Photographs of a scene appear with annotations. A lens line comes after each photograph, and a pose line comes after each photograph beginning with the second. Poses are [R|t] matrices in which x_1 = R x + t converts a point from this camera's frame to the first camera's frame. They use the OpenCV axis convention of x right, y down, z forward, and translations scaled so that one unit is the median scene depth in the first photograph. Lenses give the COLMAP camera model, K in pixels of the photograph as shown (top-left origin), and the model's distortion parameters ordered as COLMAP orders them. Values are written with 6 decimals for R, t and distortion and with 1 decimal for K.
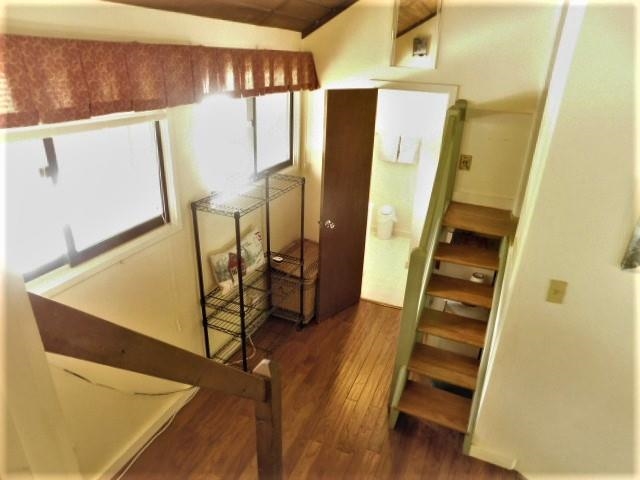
lens RADIAL K [[423.4, 0, 325.1], [0, 423.4, 238.6], [0, 0, 1]] dist [-0.034354, 0.005066]
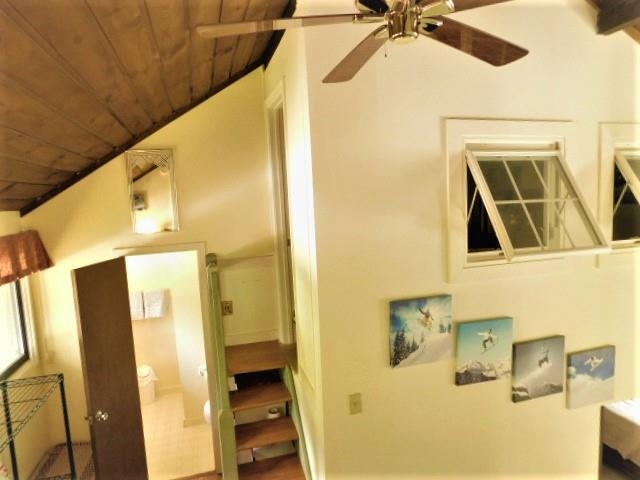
lens RADIAL K [[423.4, 0, 325.1], [0, 423.4, 238.6], [0, 0, 1]] dist [-0.034354, 0.005066]
pose [[0.778435, -0.144181, 0.610942, -0.102879], [0.318215, 0.929578, -0.186076, -0.068404], [-0.541090, 0.339259, 0.769497, -0.010702]]
